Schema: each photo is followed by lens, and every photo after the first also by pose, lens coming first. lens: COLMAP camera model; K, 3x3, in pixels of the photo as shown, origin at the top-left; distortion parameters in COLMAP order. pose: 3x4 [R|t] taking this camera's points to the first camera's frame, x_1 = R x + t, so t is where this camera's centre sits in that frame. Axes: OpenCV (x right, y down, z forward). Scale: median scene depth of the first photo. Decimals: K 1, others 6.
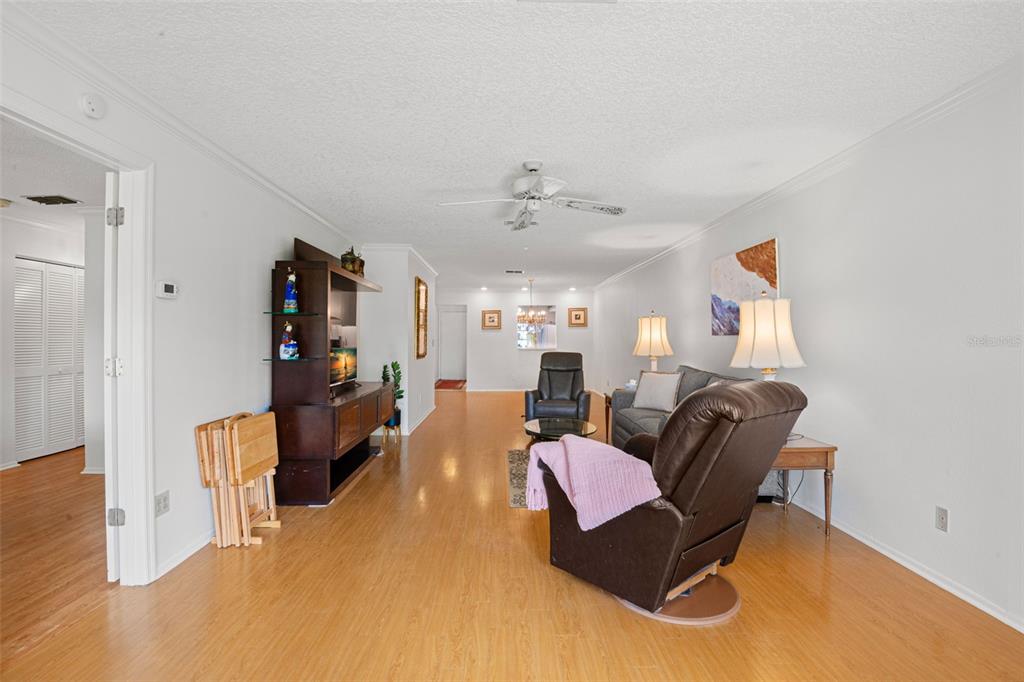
lens RADIAL K [[486.0, 0, 512.0], [0, 486.0, 341.0], [0, 0, 1]] dist [0.001089, -0.024467]
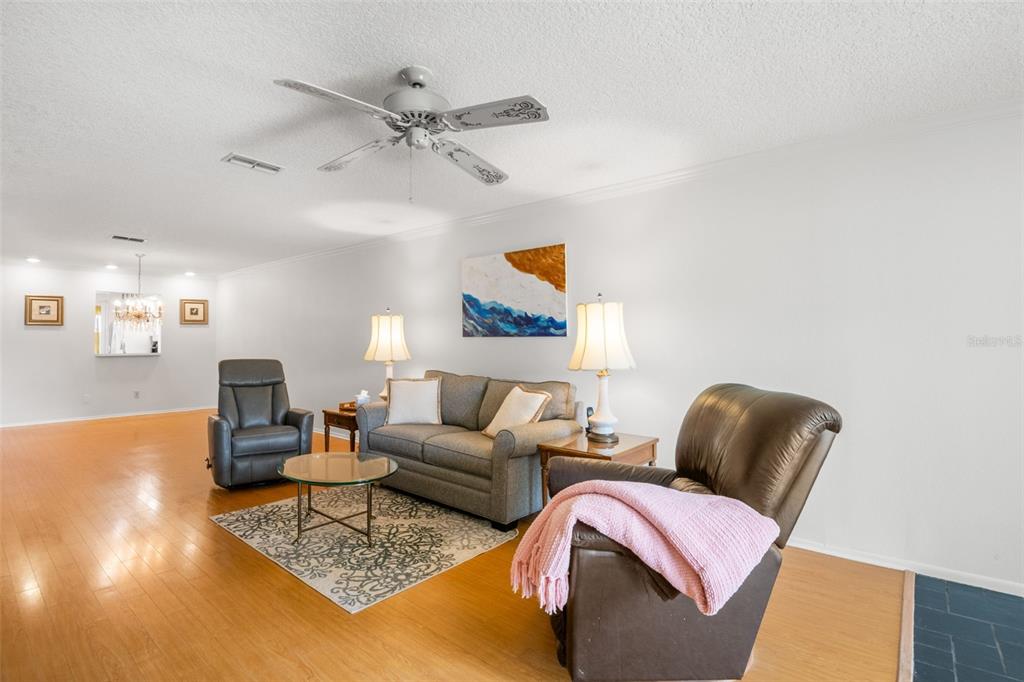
lens RADIAL K [[486.0, 0, 512.0], [0, 486.0, 341.0], [0, 0, 1]] dist [0.001089, -0.024467]
pose [[0.662692, -0.001378, 0.748891, -0.281772], [0.003518, 0.999993, -0.001273, -0.003466], [-0.748884, 0.003479, 0.662692, 0.367990]]
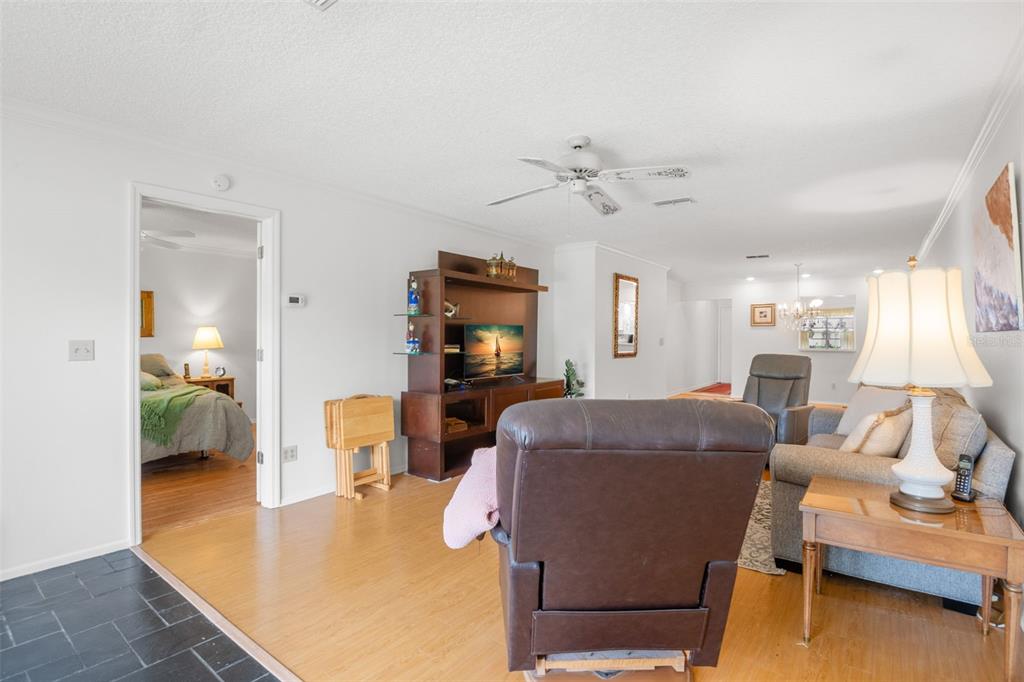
lens RADIAL K [[486.0, 0, 512.0], [0, 486.0, 341.0], [0, 0, 1]] dist [0.001089, -0.024467]
pose [[0.781519, 0.006640, -0.623847, 0.396699], [-0.004965, 0.999978, 0.004424, 0.000186], [0.623862, -0.000360, 0.781534, 0.180619]]
